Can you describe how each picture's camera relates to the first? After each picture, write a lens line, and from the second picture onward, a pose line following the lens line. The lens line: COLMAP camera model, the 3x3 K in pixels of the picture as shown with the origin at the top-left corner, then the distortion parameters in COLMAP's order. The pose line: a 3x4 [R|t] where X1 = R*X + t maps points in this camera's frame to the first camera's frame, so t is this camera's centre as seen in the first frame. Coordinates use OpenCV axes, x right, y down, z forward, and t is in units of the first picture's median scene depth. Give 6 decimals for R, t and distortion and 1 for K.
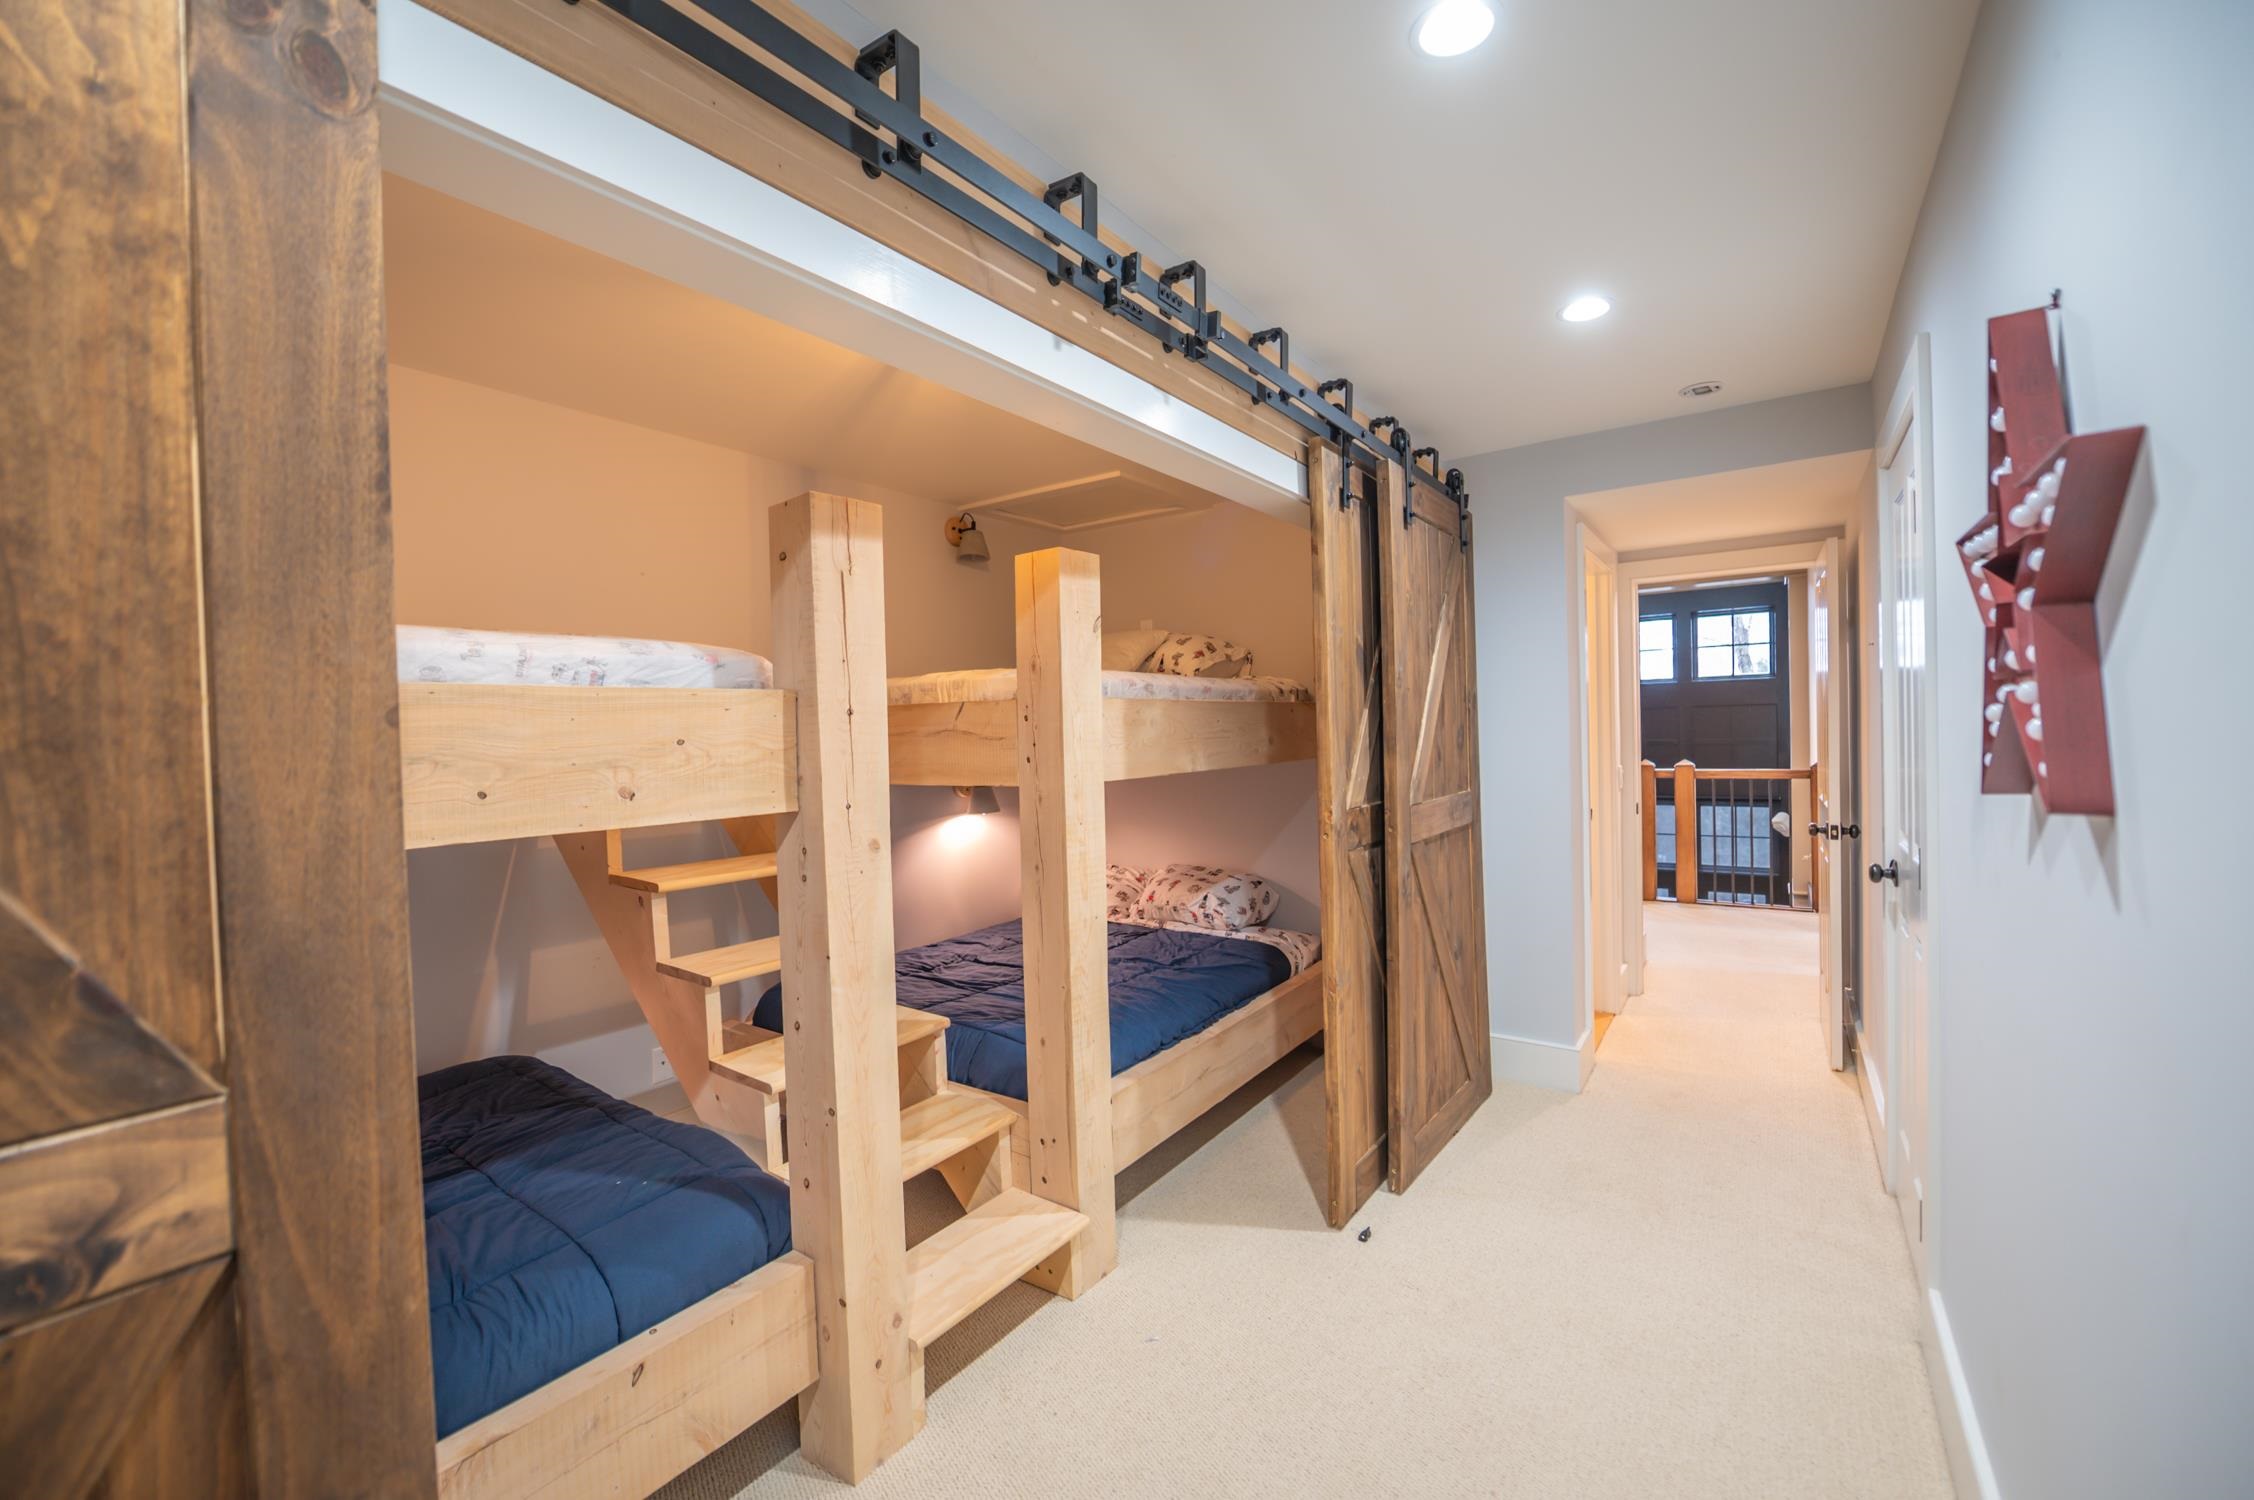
lens RADIAL K [[899.3, 0, 1121.5], [0, 899.3, 746.9], [0, 0, 1]] dist [-0.009568, 0.000386]
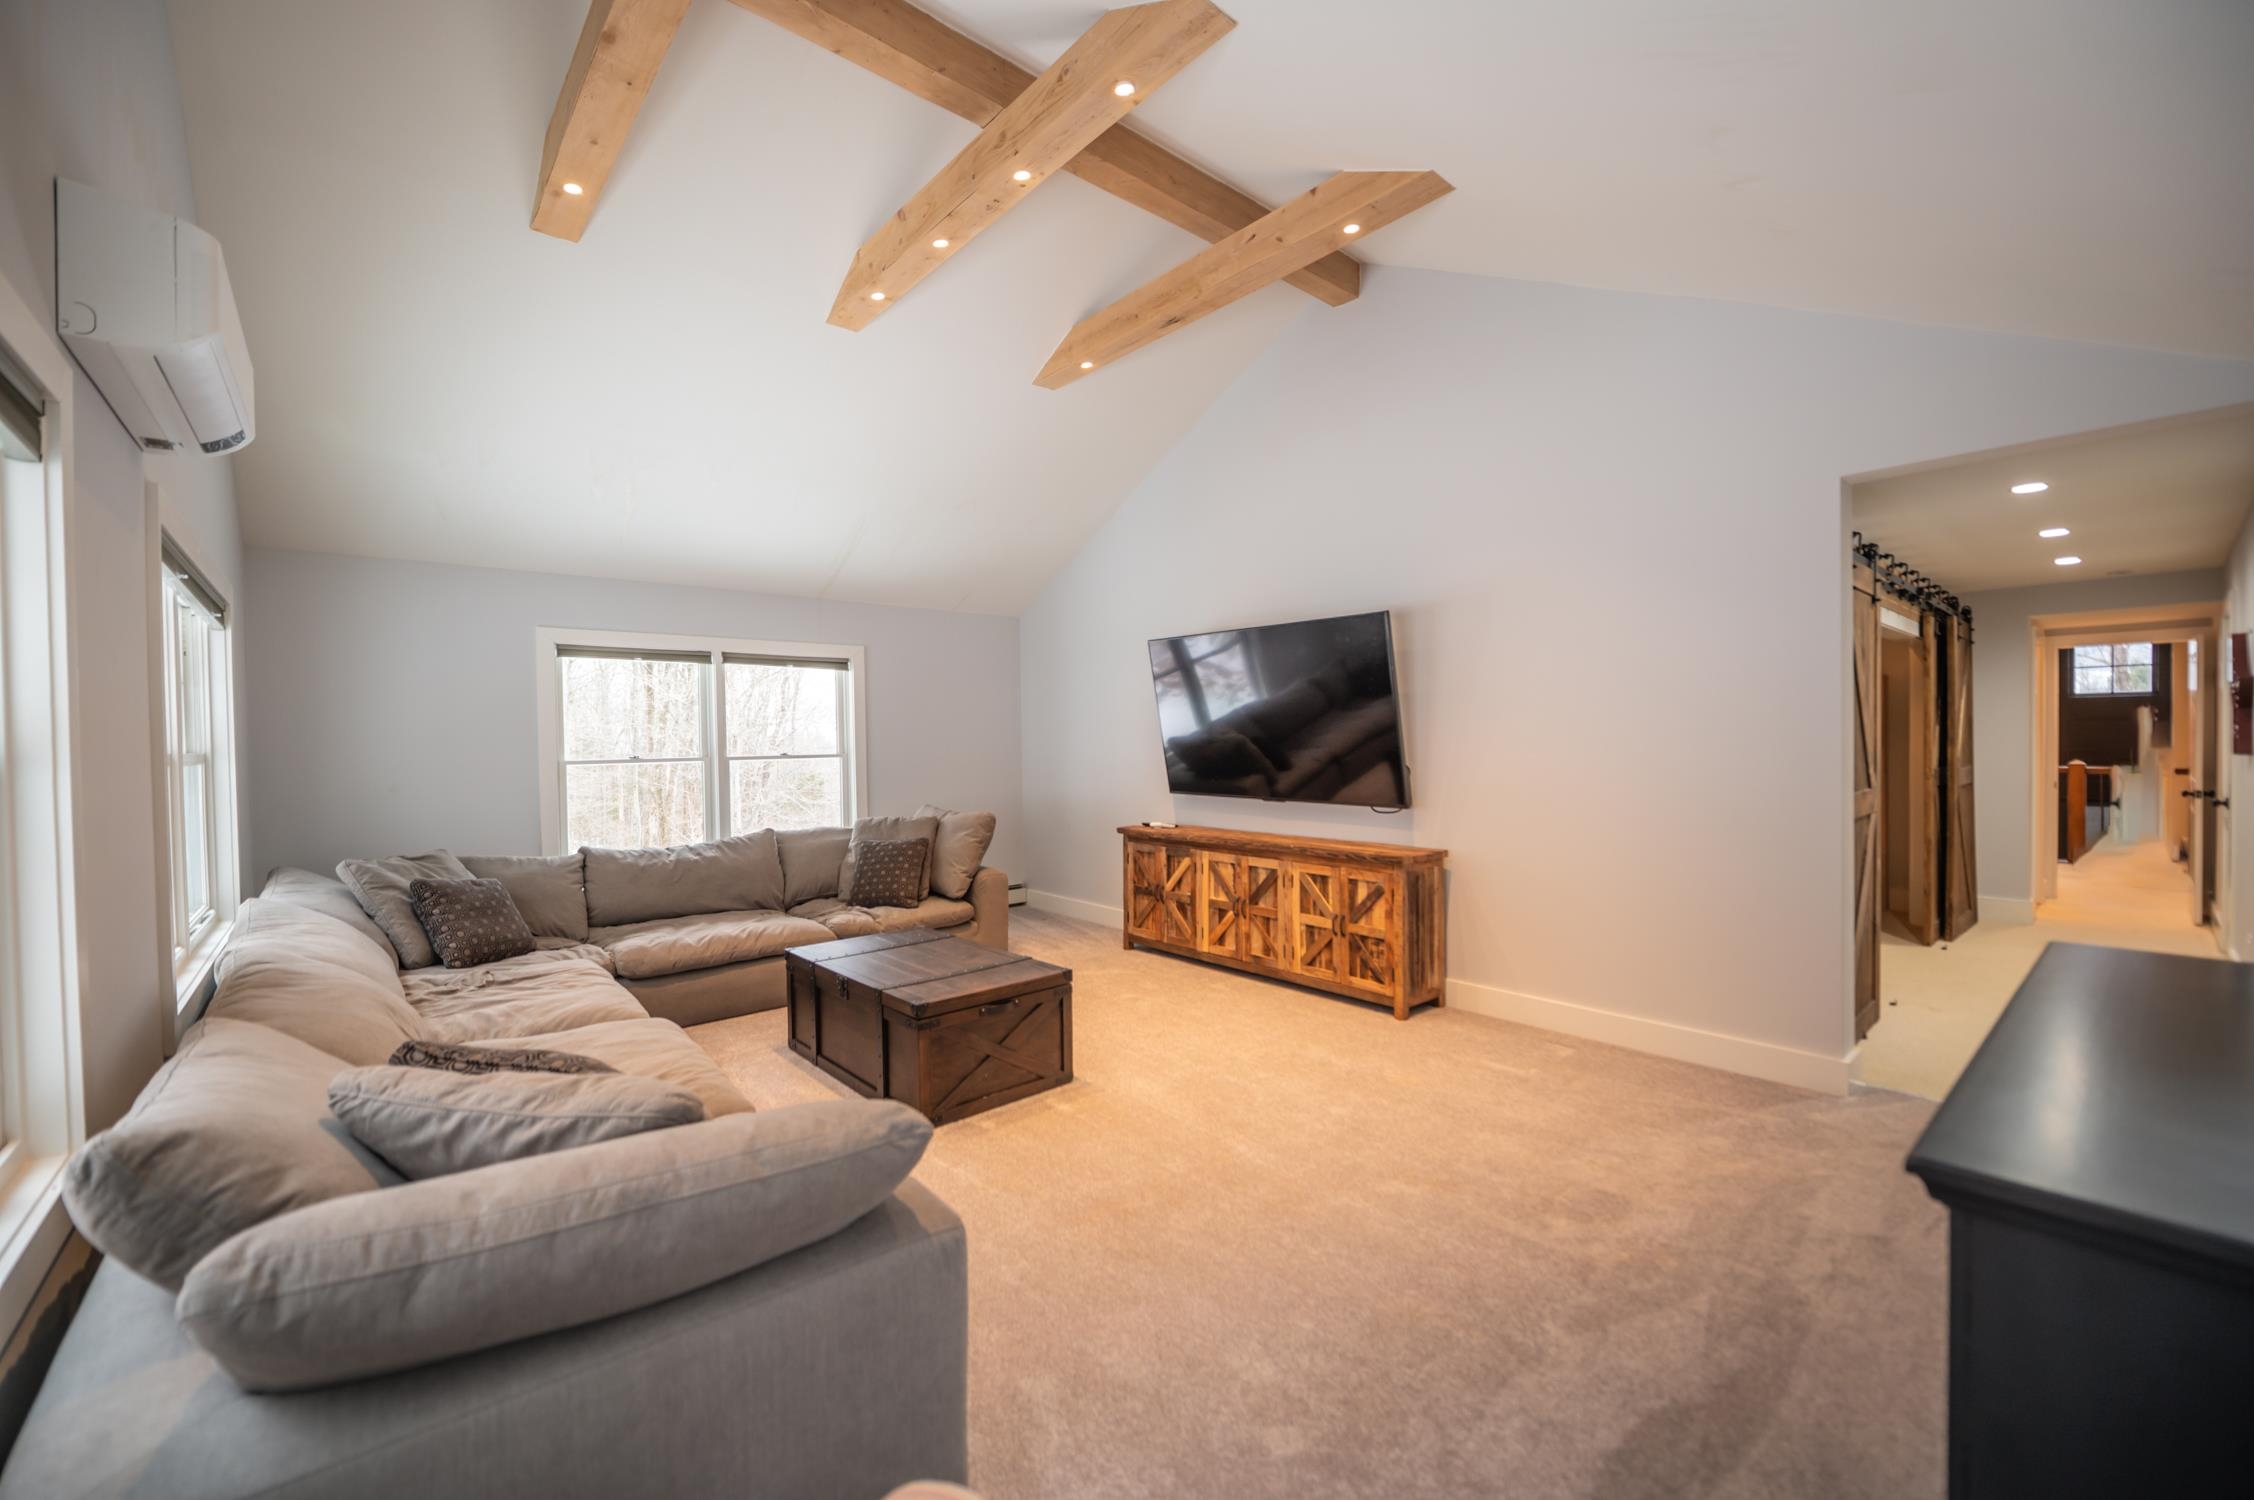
lens RADIAL K [[899.3, 0, 1121.5], [0, 899.3, 746.9], [0, 0, 1]] dist [-0.009568, 0.000386]
pose [[0.974080, 0.015788, -0.225651, -0.995895], [-0.015825, 0.999873, 0.001646, 0.032085], [0.225649, 0.001967, 0.974207, -1.342517]]
